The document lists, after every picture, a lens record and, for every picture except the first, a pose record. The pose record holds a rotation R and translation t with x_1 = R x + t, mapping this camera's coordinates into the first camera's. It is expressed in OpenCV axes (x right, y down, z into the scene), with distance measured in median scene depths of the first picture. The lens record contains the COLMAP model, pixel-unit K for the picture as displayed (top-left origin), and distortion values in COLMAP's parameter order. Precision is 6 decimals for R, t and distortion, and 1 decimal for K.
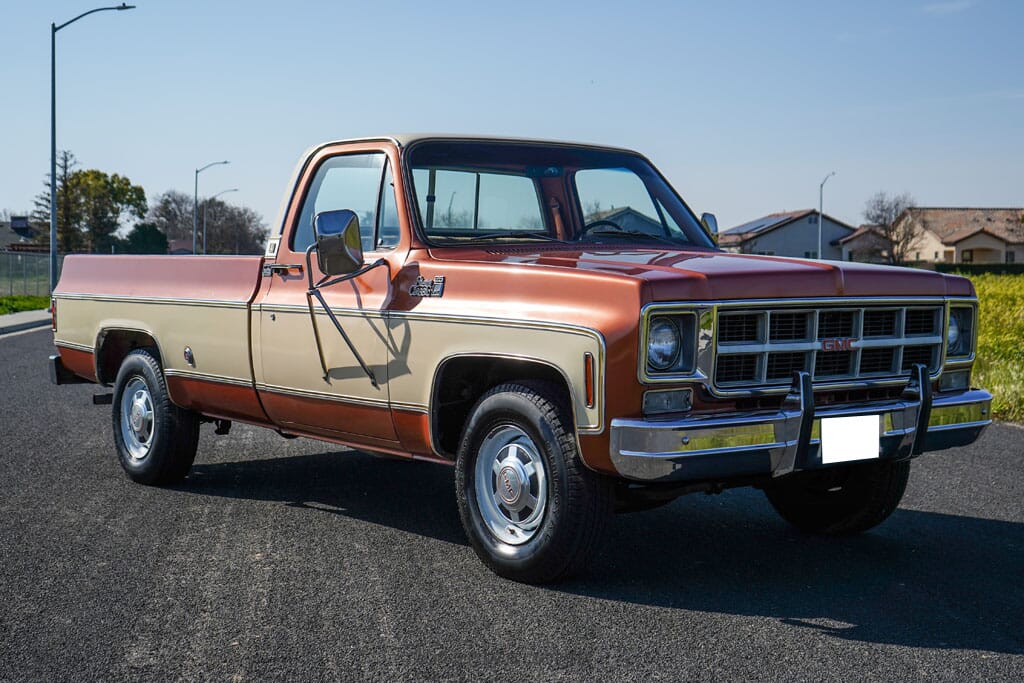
lens RADIAL K [[1535.9, 0, 512.7], [0, 1535.9, 313.3], [0, 0, 1]] dist [-0.003394, 0.052190]
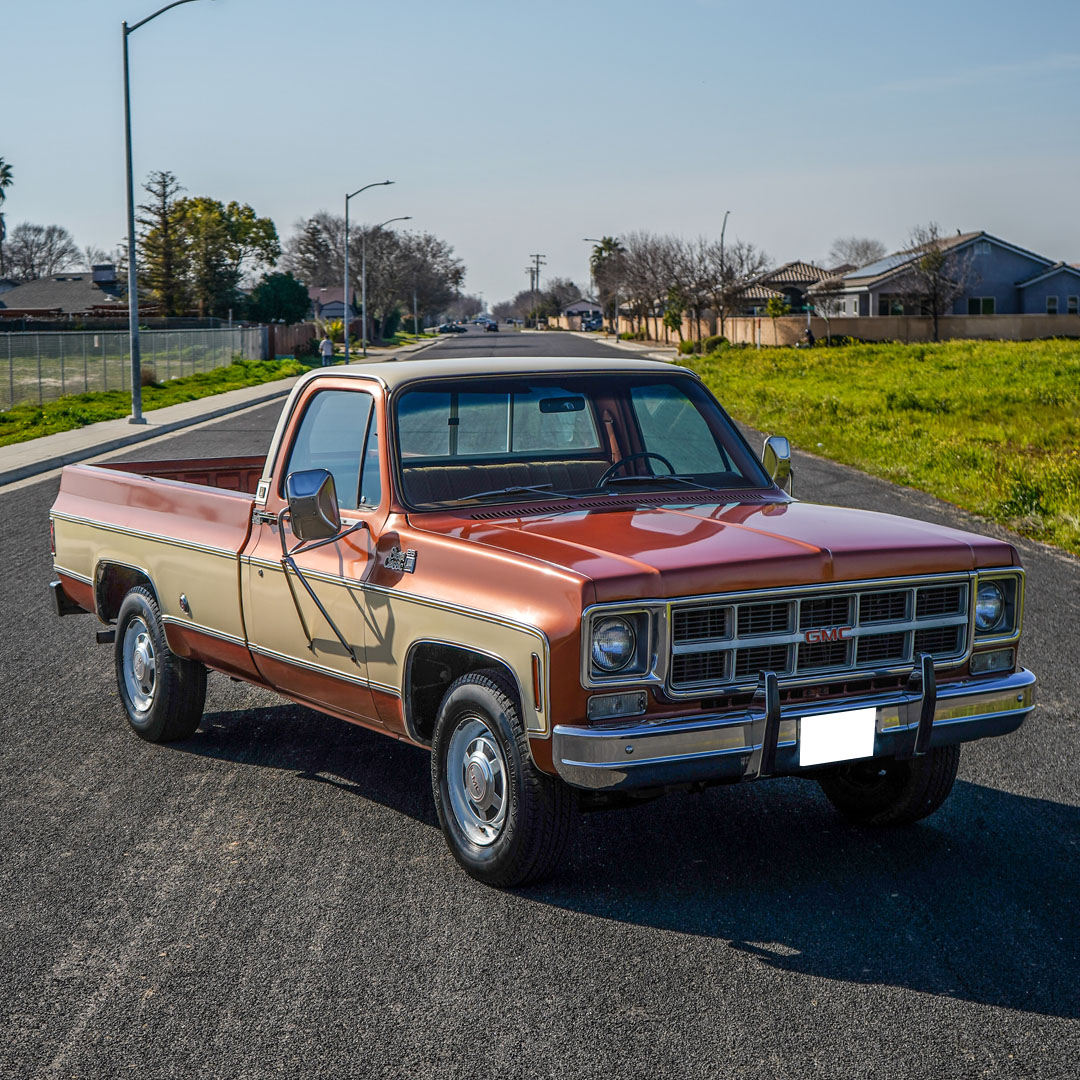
lens RADIAL K [[2297.6, 0, 540.0], [0, 2297.6, 540.0], [0, 0, 1]] dist [0.010502, 0.167307]
pose [[0.991198, -0.003640, -0.132339, 0.210239], [0.013277, 0.997316, 0.072010, -0.127988], [0.131721, -0.073133, 0.988585, -0.347160]]
